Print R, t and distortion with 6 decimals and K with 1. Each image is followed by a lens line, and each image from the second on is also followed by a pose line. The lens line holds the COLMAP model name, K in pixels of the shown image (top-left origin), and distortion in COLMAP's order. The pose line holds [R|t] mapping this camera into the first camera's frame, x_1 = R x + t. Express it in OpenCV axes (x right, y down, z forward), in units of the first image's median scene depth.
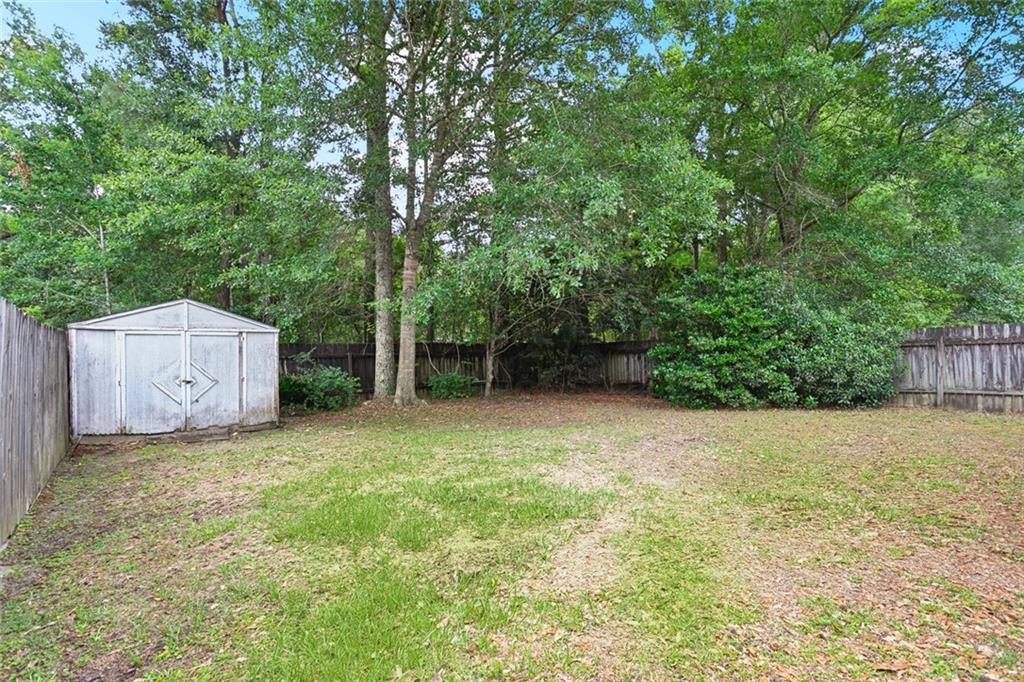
lens RADIAL K [[491.8, 0, 512.7], [0, 491.8, 348.3], [0, 0, 1]] dist [0.005543, 0.001404]
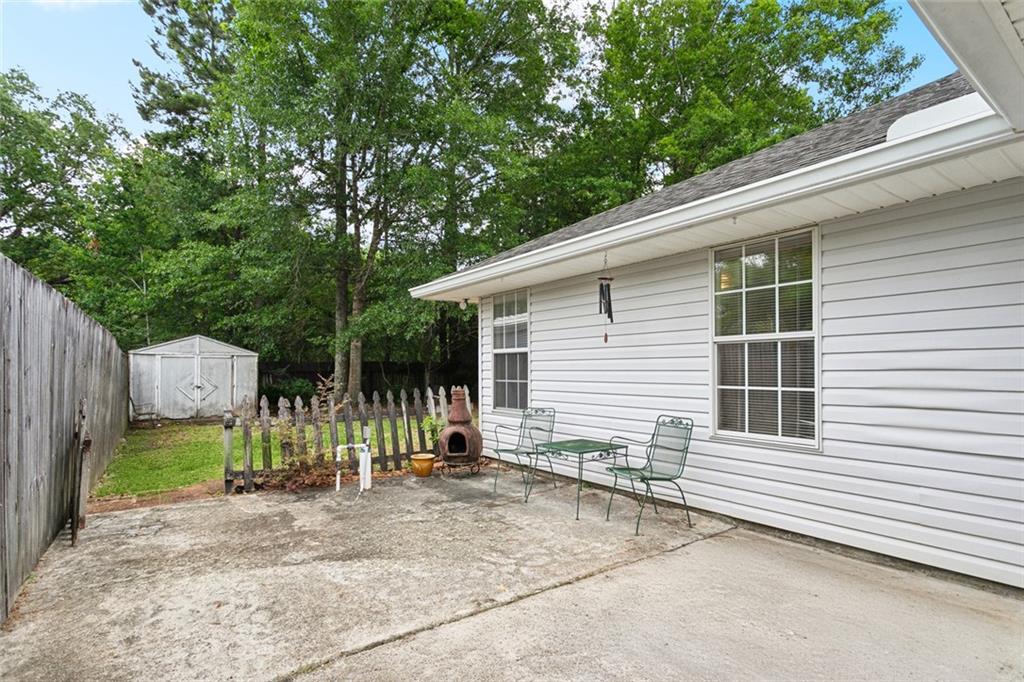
lens RADIAL K [[491.8, 0, 507.2], [0, 491.8, 358.8], [0, 0, 1]] dist [0.005543, 0.001404]
pose [[0.999156, 0.010312, -0.039771, 0.378594], [-0.010745, 0.999885, -0.010705, -0.015555], [0.039656, 0.011123, 0.999151, -0.522934]]
